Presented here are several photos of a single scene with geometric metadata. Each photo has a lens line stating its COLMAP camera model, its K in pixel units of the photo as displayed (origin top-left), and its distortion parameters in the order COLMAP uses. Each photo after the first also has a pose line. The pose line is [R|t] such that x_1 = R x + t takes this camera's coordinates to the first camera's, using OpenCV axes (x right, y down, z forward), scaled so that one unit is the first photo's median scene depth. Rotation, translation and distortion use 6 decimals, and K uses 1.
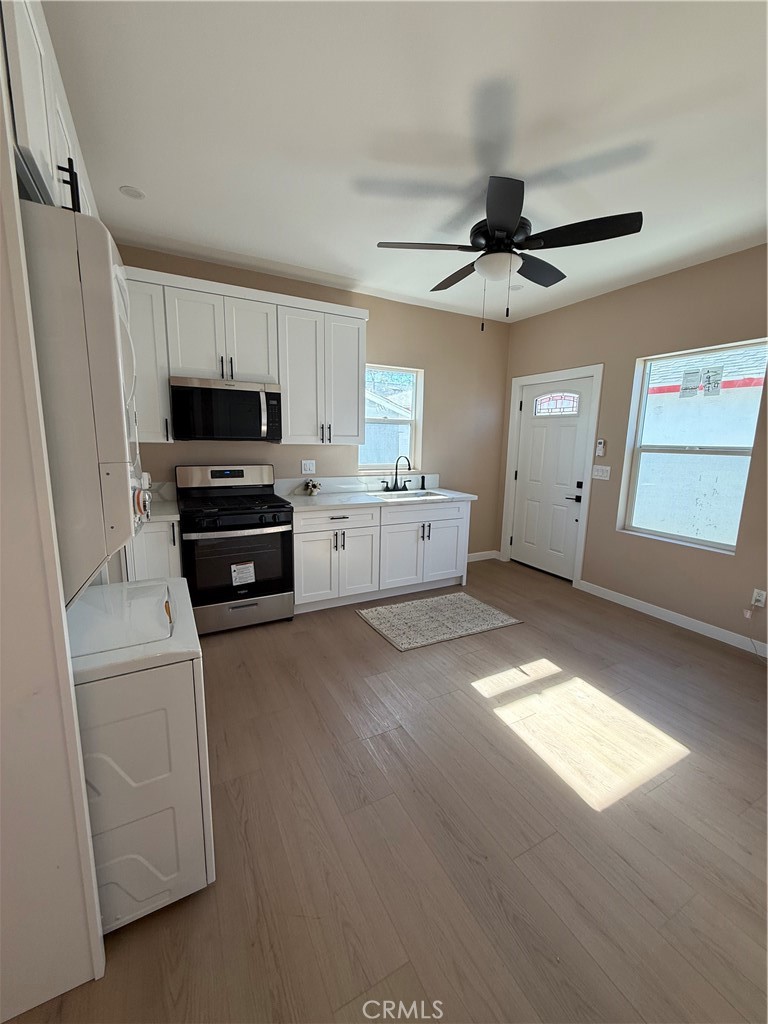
lens RADIAL K [[408.9, 0, 384.0], [0, 408.9, 512.0], [0, 0, 1]] dist [0.001155, 0.000283]
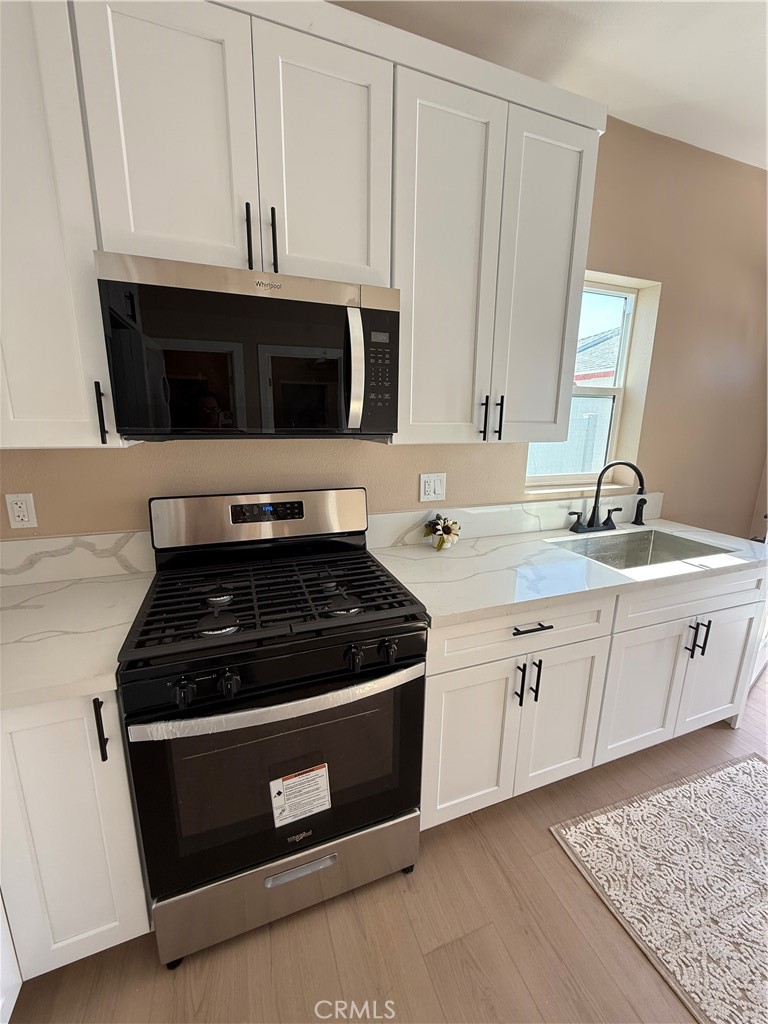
lens RADIAL K [[408.9, 0, 384.0], [0, 408.9, 512.0], [0, 0, 1]] dist [0.001155, 0.000283]
pose [[0.991184, 0.021086, -0.130802, -0.191841], [-0.015090, 0.998797, 0.046665, -0.110449], [0.131629, -0.044280, 0.990310, 0.552515]]
